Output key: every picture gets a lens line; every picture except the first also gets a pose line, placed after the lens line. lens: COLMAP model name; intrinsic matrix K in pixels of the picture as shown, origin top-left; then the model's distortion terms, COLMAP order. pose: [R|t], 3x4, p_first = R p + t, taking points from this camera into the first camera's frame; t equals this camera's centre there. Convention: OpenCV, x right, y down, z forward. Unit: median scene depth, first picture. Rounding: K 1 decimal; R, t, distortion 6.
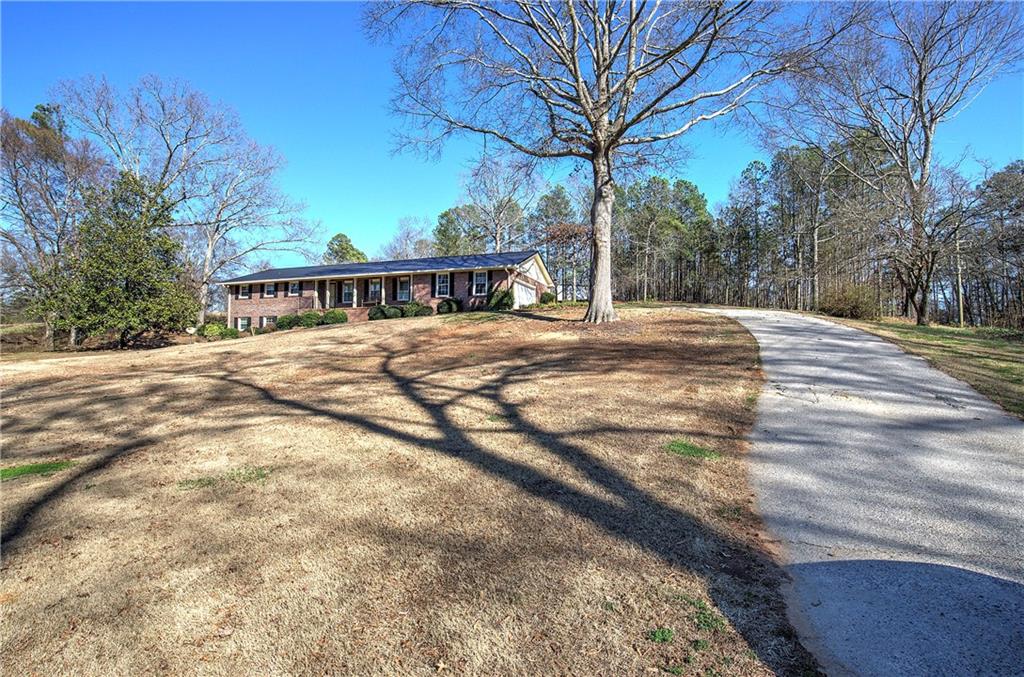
lens RADIAL K [[498.4, 0, 512.0], [0, 498.4, 338.5], [0, 0, 1]] dist [0.003178, 0.000203]
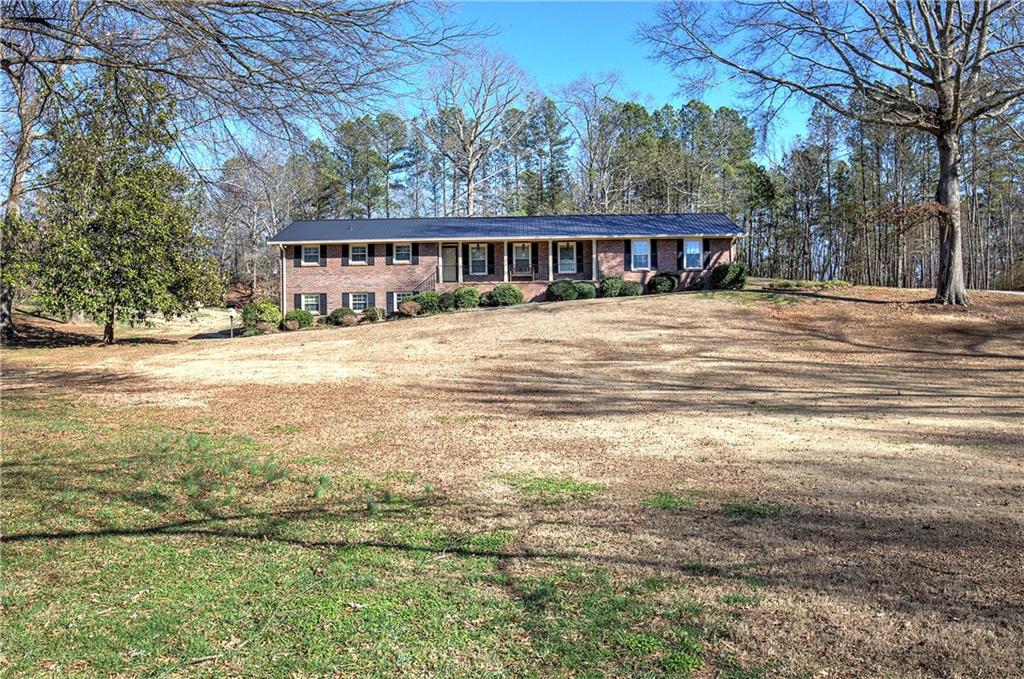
lens RADIAL K [[850.7, 0, 512.0], [0, 850.7, 339.5], [0, 0, 1]] dist [0.033404, -0.068562]
pose [[0.951082, -0.008849, 0.308811, -0.729826], [0.004974, 0.999899, 0.013333, 0.006260], [-0.308898, -0.011145, 0.951030, -0.202032]]
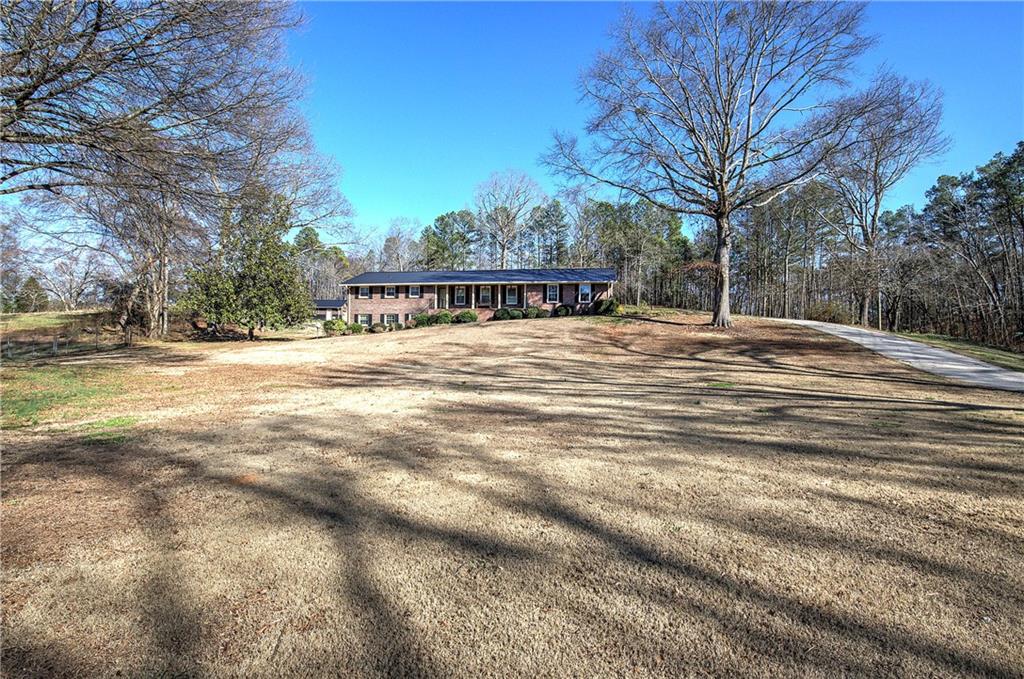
lens RADIAL K [[505.1, 0, 512.0], [0, 505.1, 339.5], [0, 0, 1]] dist [-0.000679, -0.000271]
pose [[0.985369, 0.013279, 0.169918, -0.454280], [-0.014640, 0.999870, 0.006762, 0.004048], [-0.169806, -0.009150, 0.985435, -0.261302]]
